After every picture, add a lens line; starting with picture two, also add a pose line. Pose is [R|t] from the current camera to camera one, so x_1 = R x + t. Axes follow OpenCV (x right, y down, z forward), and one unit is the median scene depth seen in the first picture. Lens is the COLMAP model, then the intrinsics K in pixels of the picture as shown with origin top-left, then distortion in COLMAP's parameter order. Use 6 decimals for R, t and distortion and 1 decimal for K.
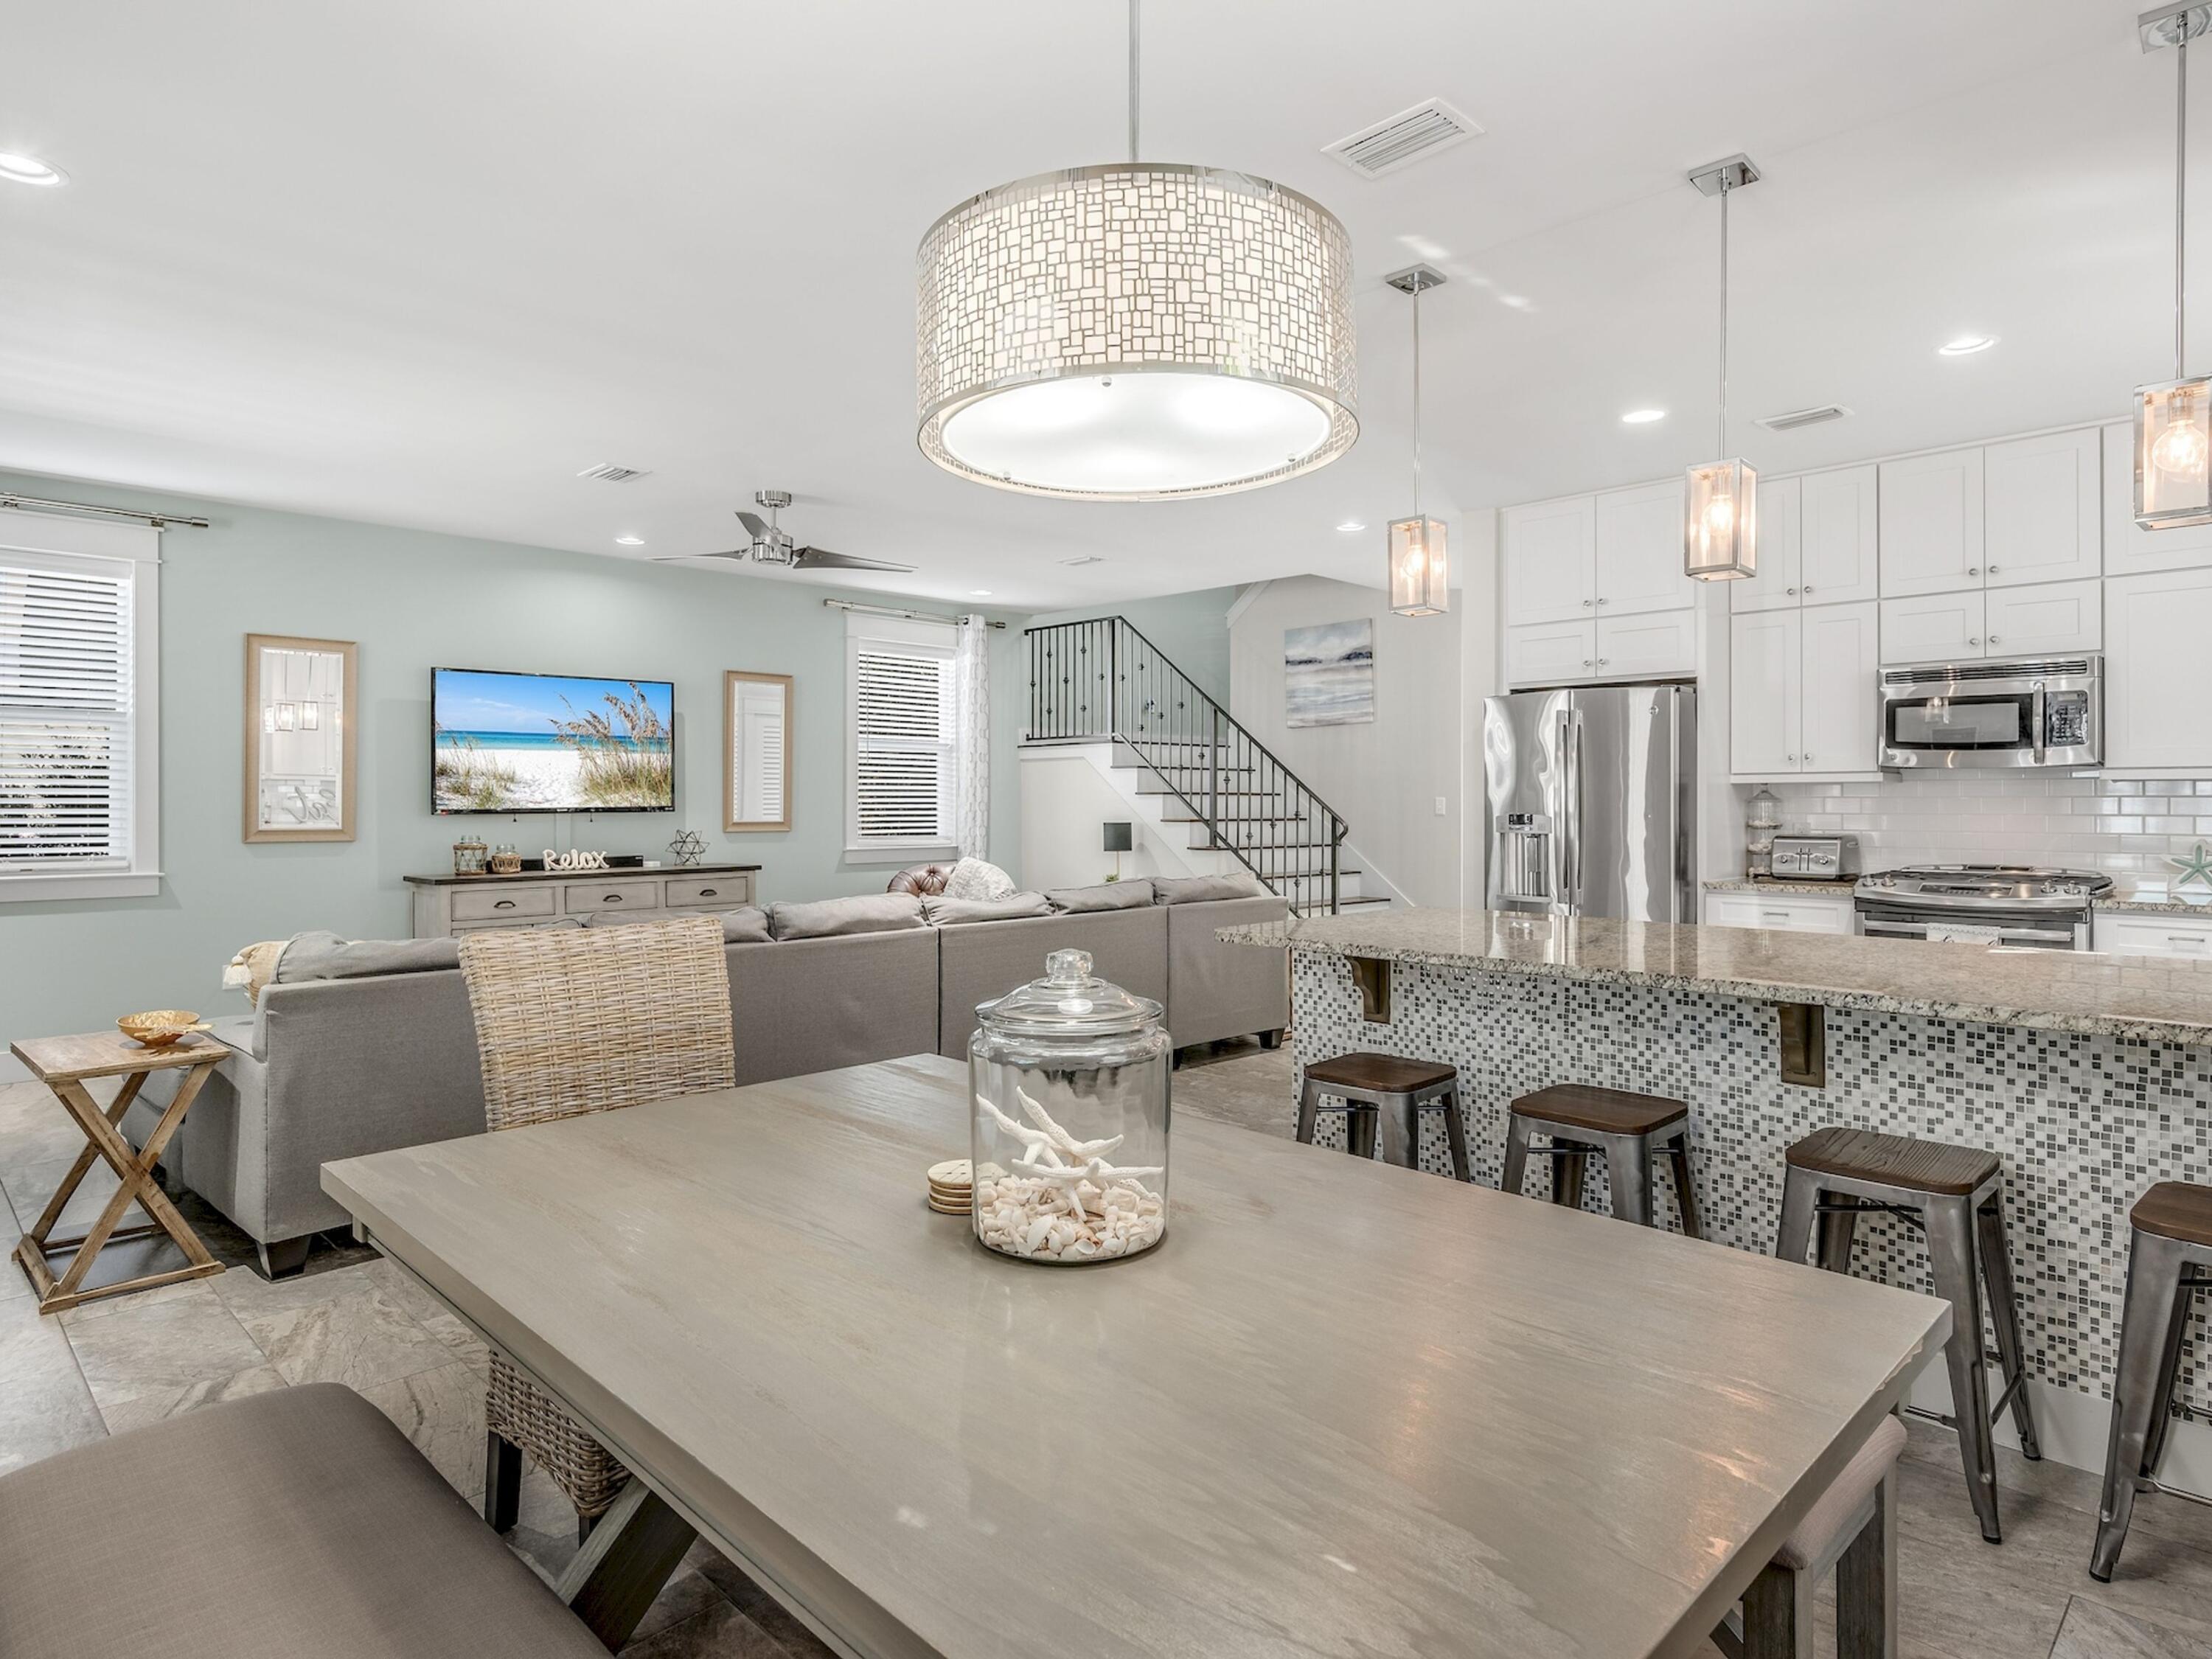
lens RADIAL K [[1238.8, 0, 1116.6], [0, 1238.8, 800.4], [0, 0, 1]] dist [0.003222, 0.000861]
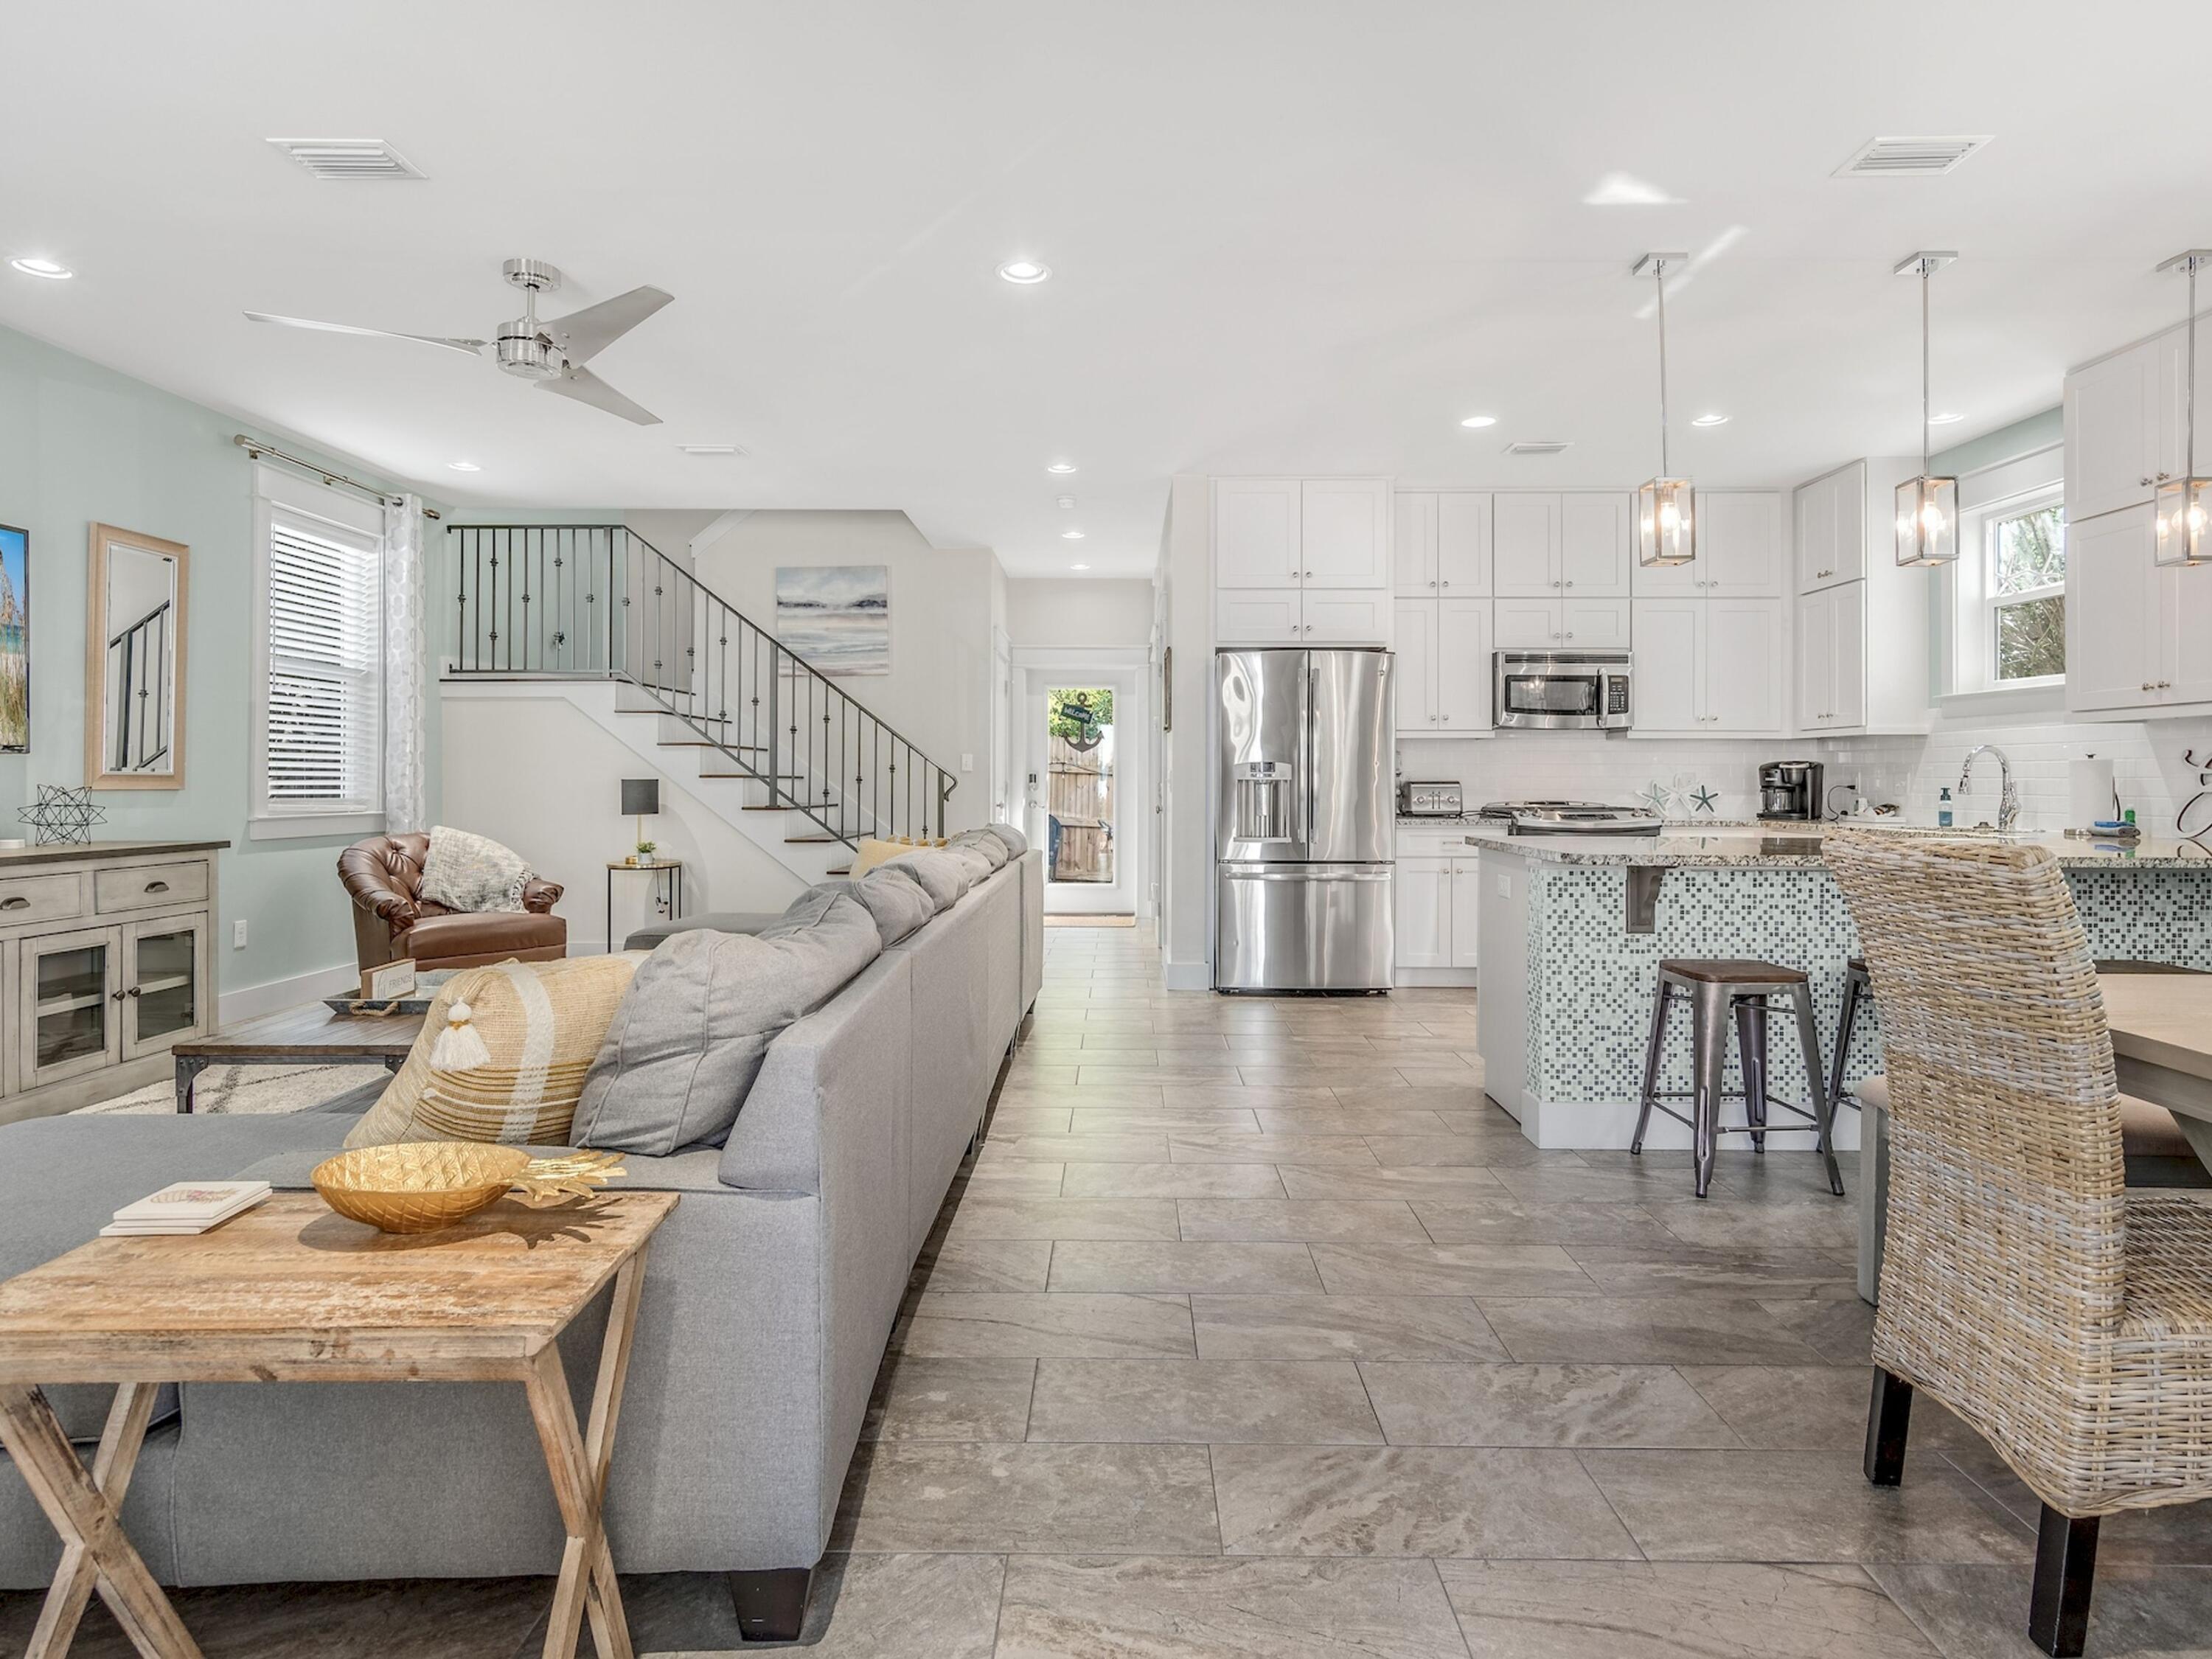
lens RADIAL K [[1238.8, 0, 1101.5], [0, 1238.8, 767.0], [0, 0, 1]] dist [0.003222, 0.000861]
pose [[0.726457, 0.008176, 0.687163, -0.418057], [-0.002354, 0.999953, -0.009409, 0.020784], [-0.687208, 0.005218, 0.726442, 0.250835]]
